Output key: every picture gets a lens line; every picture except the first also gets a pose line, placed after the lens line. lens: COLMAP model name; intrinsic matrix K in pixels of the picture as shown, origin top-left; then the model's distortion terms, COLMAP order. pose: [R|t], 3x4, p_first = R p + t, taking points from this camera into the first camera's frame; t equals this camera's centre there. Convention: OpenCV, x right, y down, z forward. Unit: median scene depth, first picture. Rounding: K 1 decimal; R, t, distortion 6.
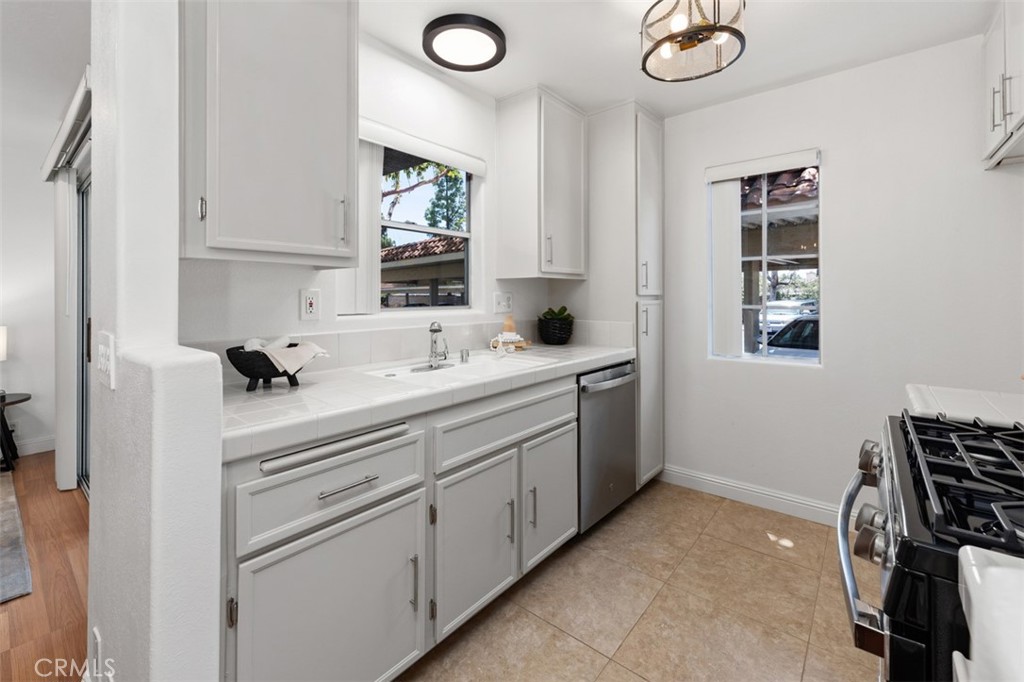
lens RADIAL K [[424.2, 0, 523.4], [0, 424.2, 295.3], [0, 0, 1]] dist [-0.001166, -0.000037]
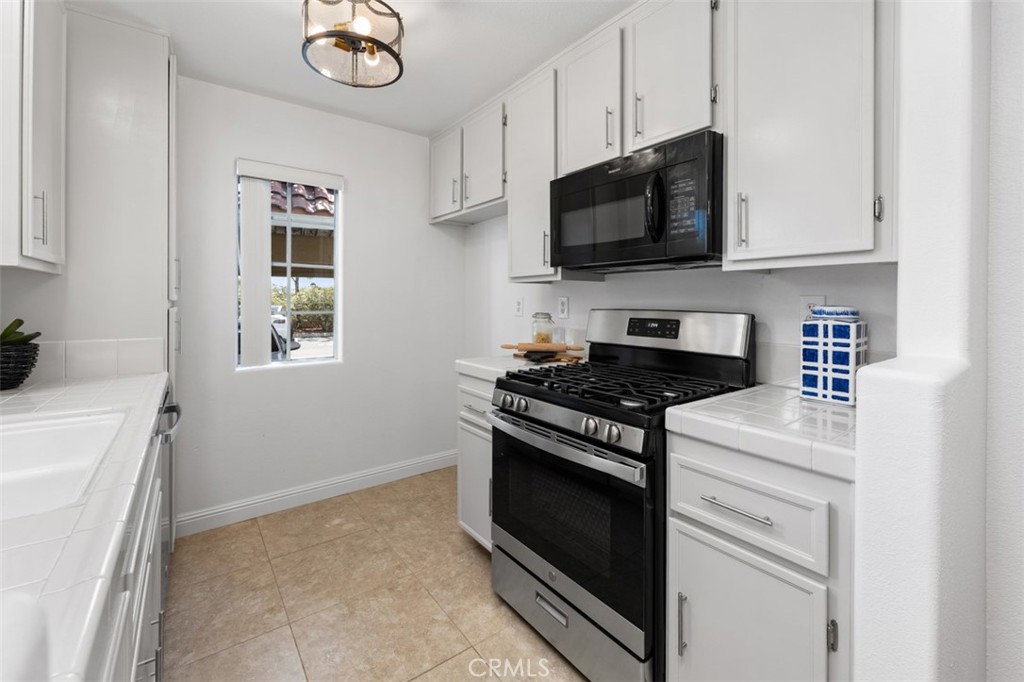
lens RADIAL K [[424.2, 0, 496.1], [0, 424.2, 303.3], [0, 0, 1]] dist [-0.001166, -0.000037]
pose [[0.267510, -0.001958, 0.963553, -0.355150], [-0.003690, 0.999989, 0.003056, 0.000972], [-0.963548, -0.004373, 0.267500, 0.304546]]
